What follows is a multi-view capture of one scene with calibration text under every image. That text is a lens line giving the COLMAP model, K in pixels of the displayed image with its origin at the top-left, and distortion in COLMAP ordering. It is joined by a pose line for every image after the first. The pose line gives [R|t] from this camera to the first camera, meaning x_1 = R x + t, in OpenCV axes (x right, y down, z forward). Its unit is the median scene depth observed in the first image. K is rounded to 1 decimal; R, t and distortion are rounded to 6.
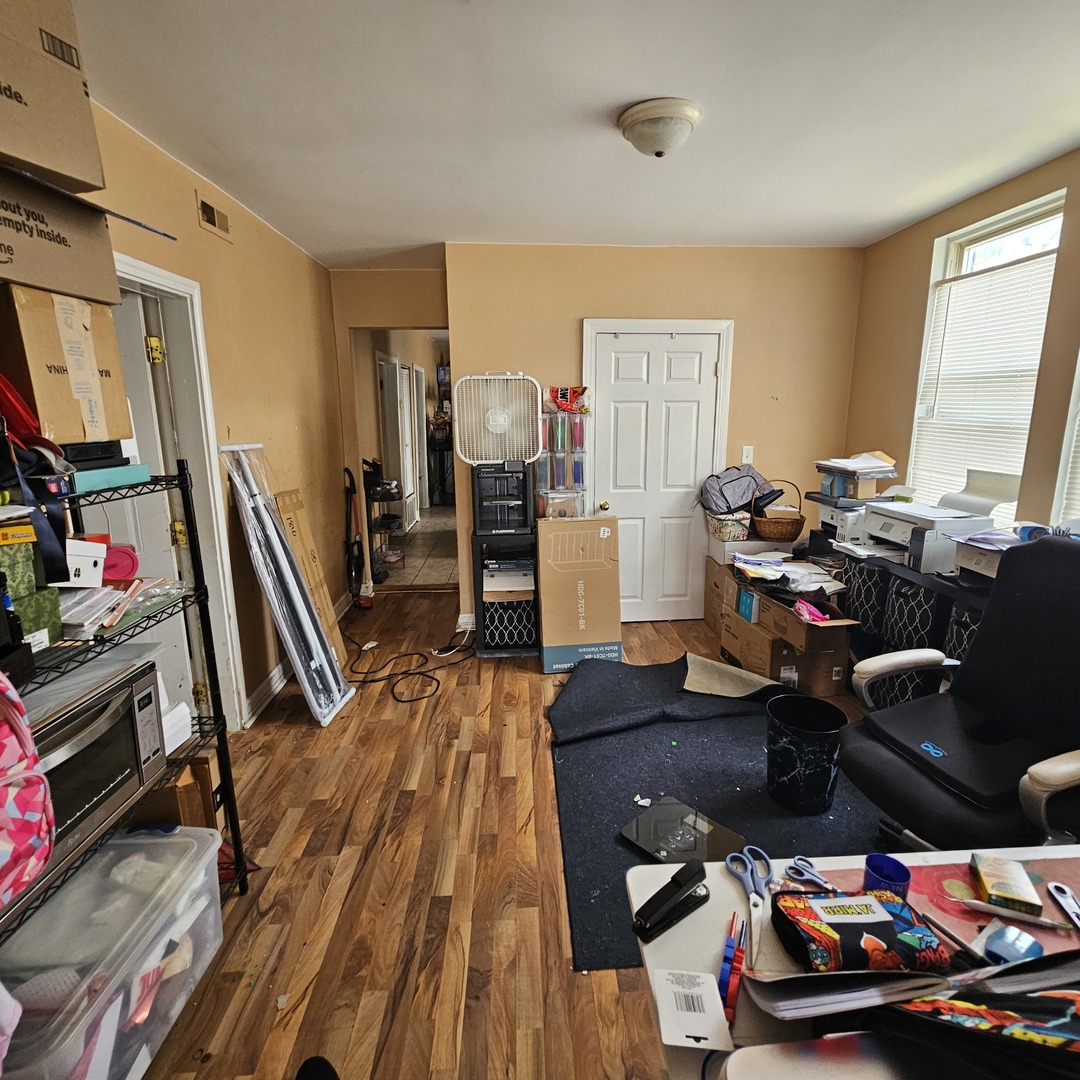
lens RADIAL K [[601.7, 0, 546.8], [0, 601.7, 537.5], [0, 0, 1]] dist [-0.003680, 0.000116]
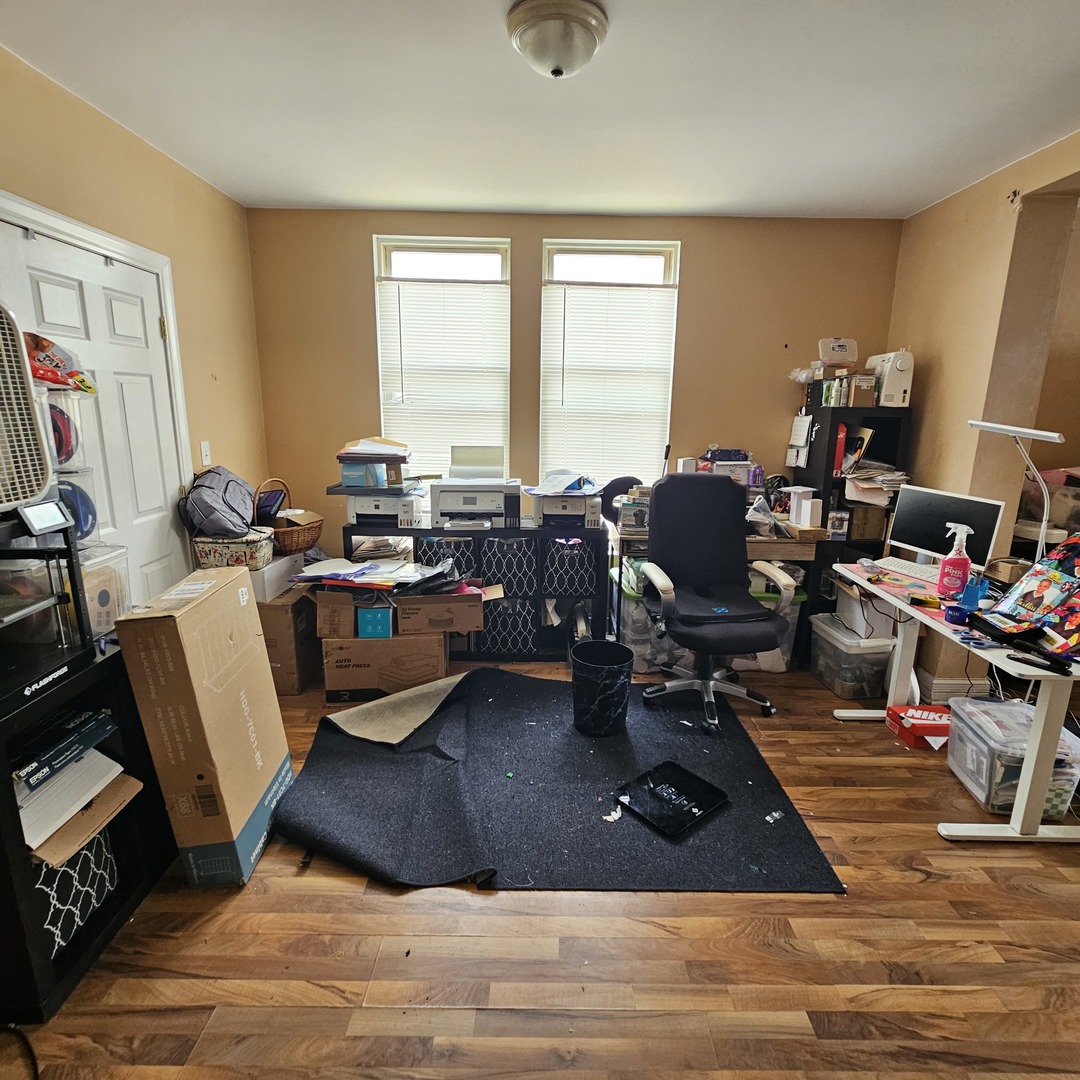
lens RADIAL K [[601.7, 0, 542.4], [0, 601.7, 541.4], [0, 0, 1]] dist [-0.003680, 0.000116]
pose [[0.033838, -0.214288, 0.976184, -0.555664], [0.197215, 0.958970, 0.203673, -0.148263], [-0.979776, 0.185626, 0.074711, 0.811687]]
